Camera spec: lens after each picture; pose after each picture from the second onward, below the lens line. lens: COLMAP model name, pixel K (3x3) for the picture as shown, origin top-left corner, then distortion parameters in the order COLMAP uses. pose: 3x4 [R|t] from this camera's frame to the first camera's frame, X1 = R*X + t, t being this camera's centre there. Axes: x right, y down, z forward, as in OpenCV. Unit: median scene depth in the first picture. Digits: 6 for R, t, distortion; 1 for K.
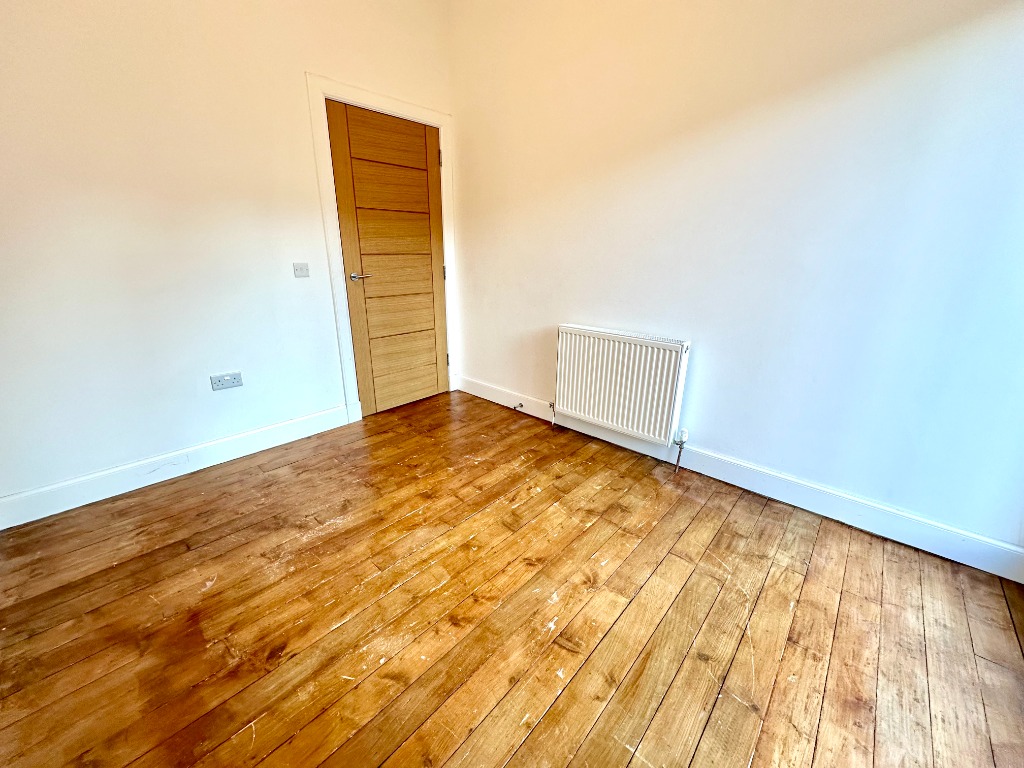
lens RADIAL K [[407.0, 0, 511.0], [0, 407.0, 382.8], [0, 0, 1]] dist [-0.000669, 0.000061]
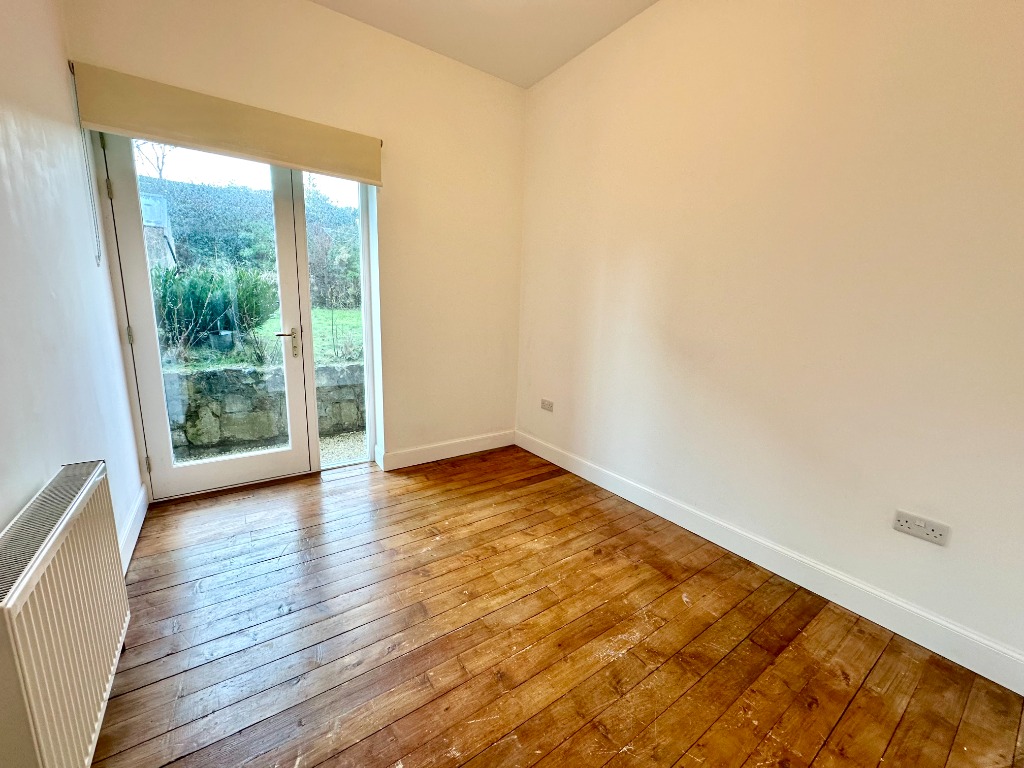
lens RADIAL K [[407.0, 0, 511.0], [0, 407.0, 382.8], [0, 0, 1]] dist [-0.000669, 0.000061]
pose [[-0.974218, -0.082016, 0.210173, -0.388719], [0.030892, 0.874315, 0.484376, -0.594993], [-0.223484, 0.478380, -0.849239, 1.632865]]
